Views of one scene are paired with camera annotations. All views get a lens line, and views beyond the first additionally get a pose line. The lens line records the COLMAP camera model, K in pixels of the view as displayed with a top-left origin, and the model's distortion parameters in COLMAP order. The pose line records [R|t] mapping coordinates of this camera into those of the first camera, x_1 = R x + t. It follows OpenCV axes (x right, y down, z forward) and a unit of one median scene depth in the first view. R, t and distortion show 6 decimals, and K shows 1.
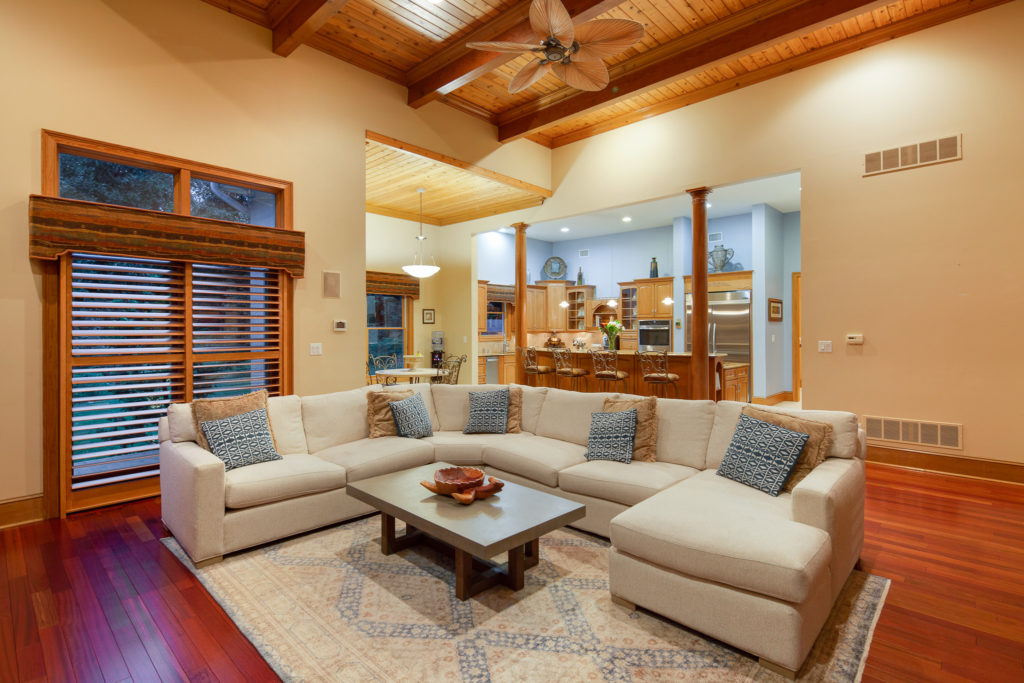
lens RADIAL K [[509.5, 0, 514.3], [0, 509.5, 330.6], [0, 0, 1]] dist [0.007200, -0.003642]
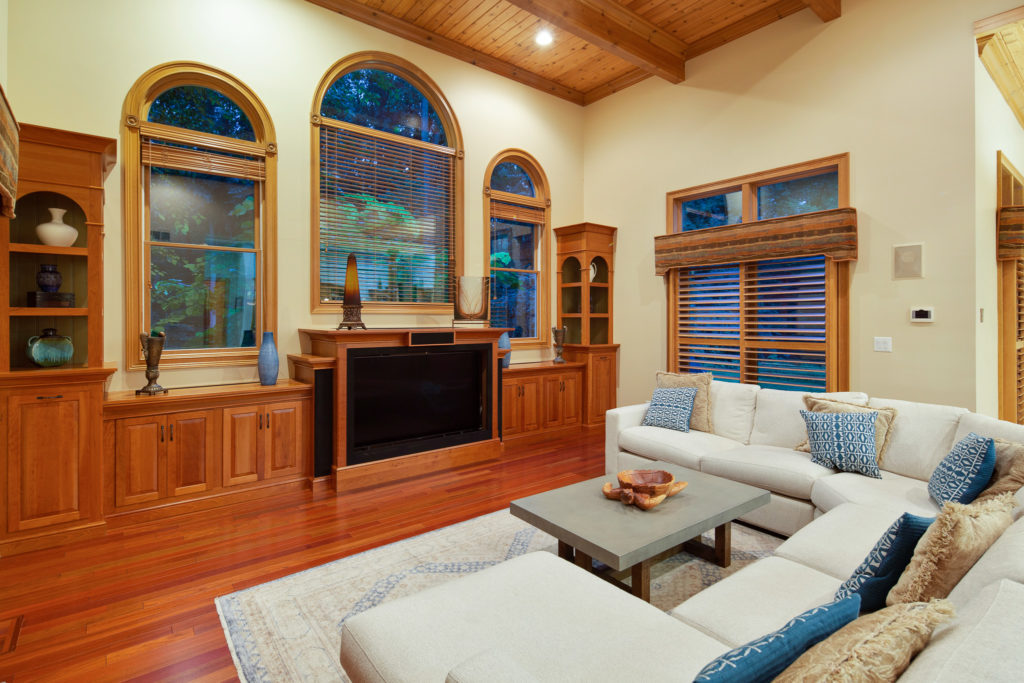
lens RADIAL K [[509.5, 0, 504.4], [0, 509.5, 324.9], [0, 0, 1]] dist [0.007200, -0.003642]
pose [[-0.166977, 0.013717, -0.985865, 0.550324], [-0.004993, 0.999879, 0.014758, -0.003861], [0.985948, 0.007387, -0.166888, 0.583728]]
